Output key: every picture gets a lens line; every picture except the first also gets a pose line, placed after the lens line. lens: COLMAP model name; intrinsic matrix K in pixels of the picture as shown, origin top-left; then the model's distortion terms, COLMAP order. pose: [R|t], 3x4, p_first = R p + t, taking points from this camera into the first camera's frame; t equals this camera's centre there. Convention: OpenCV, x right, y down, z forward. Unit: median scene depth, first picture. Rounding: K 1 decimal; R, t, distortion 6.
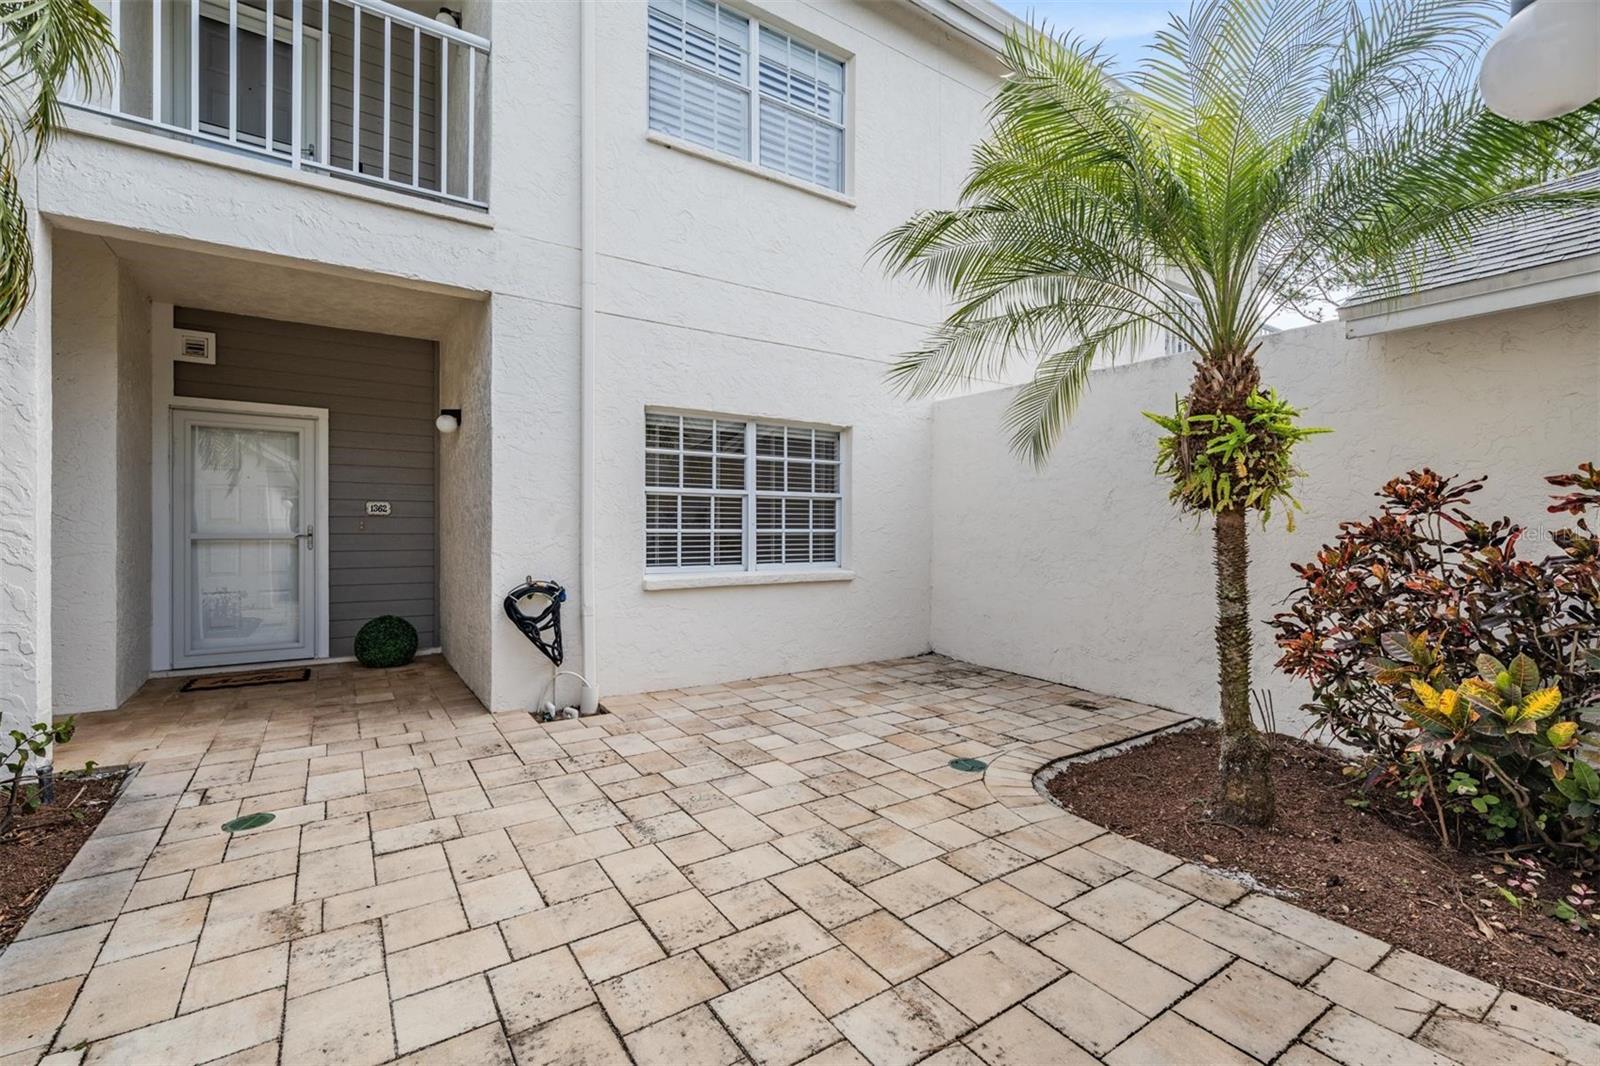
lens RADIAL K [[718.1, 0, 801.4], [0, 718.1, 523.8], [0, 0, 1]] dist [-0.000373, 0.000307]
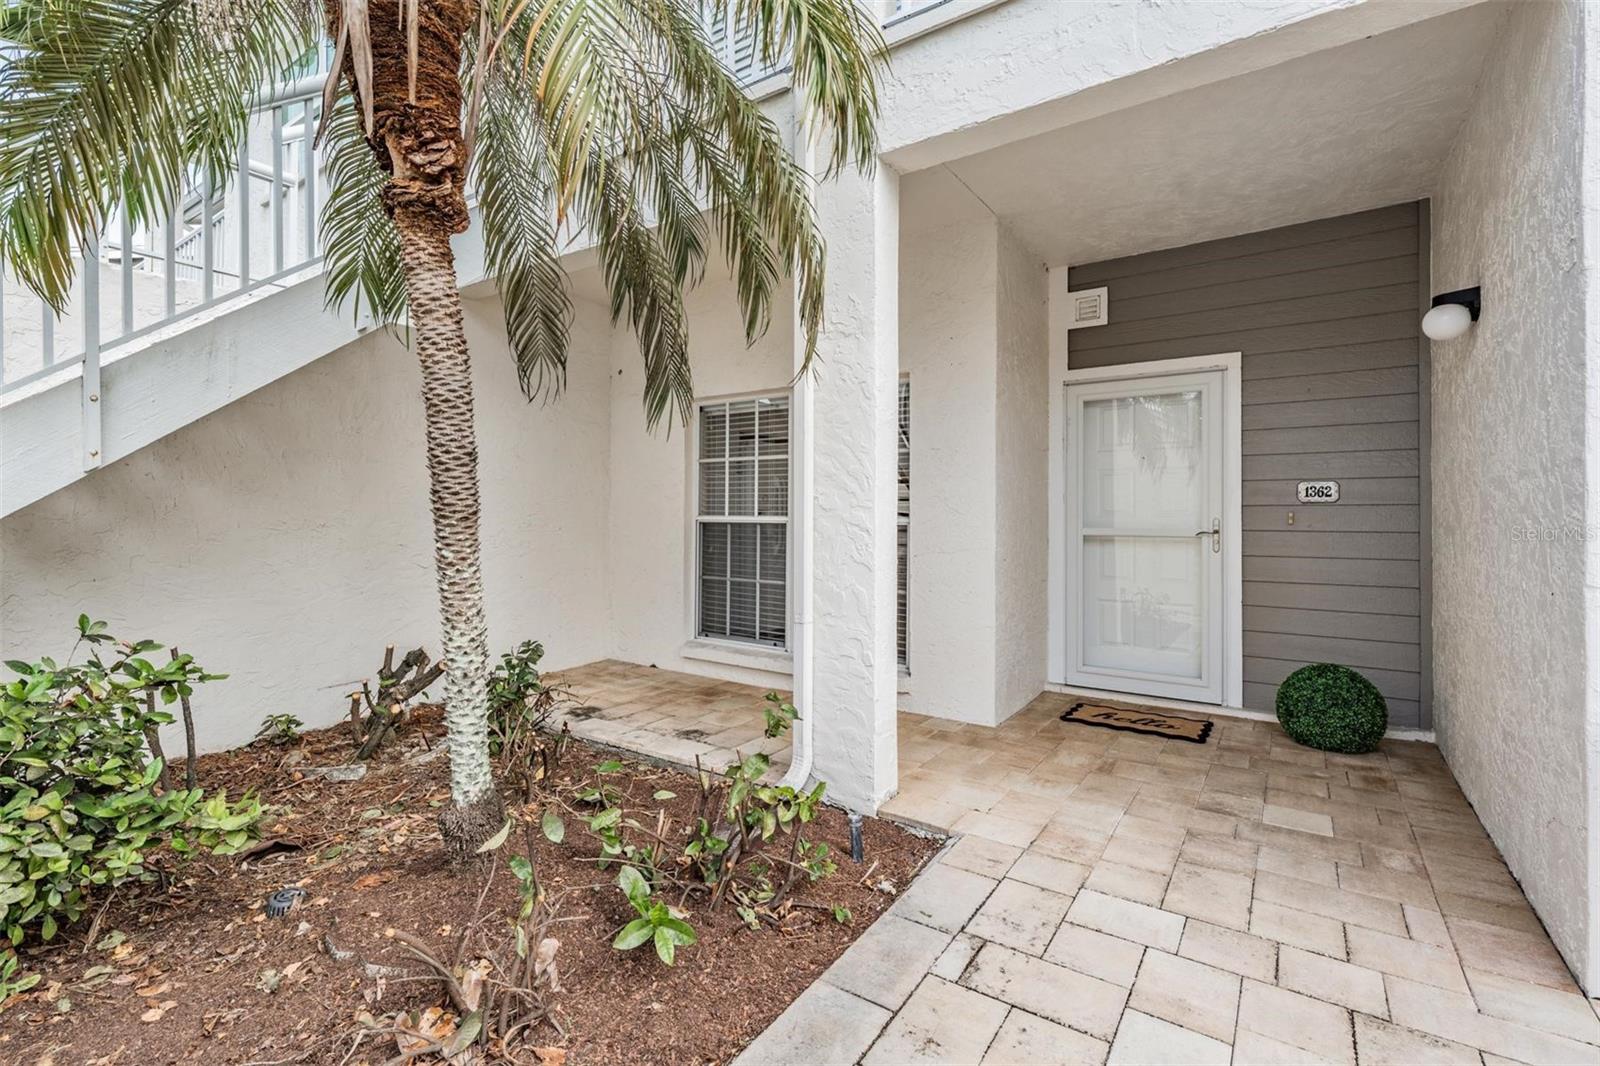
lens RADIAL K [[718.1, 0, 798.6], [0, 718.1, 518.3], [0, 0, 1]] dist [-0.000373, 0.000307]
pose [[0.372112, -0.002203, -0.928185, -0.186179], [0.003048, 0.999995, -0.001152, 0.001771], [0.928183, -0.002400, 0.372117, 0.371309]]
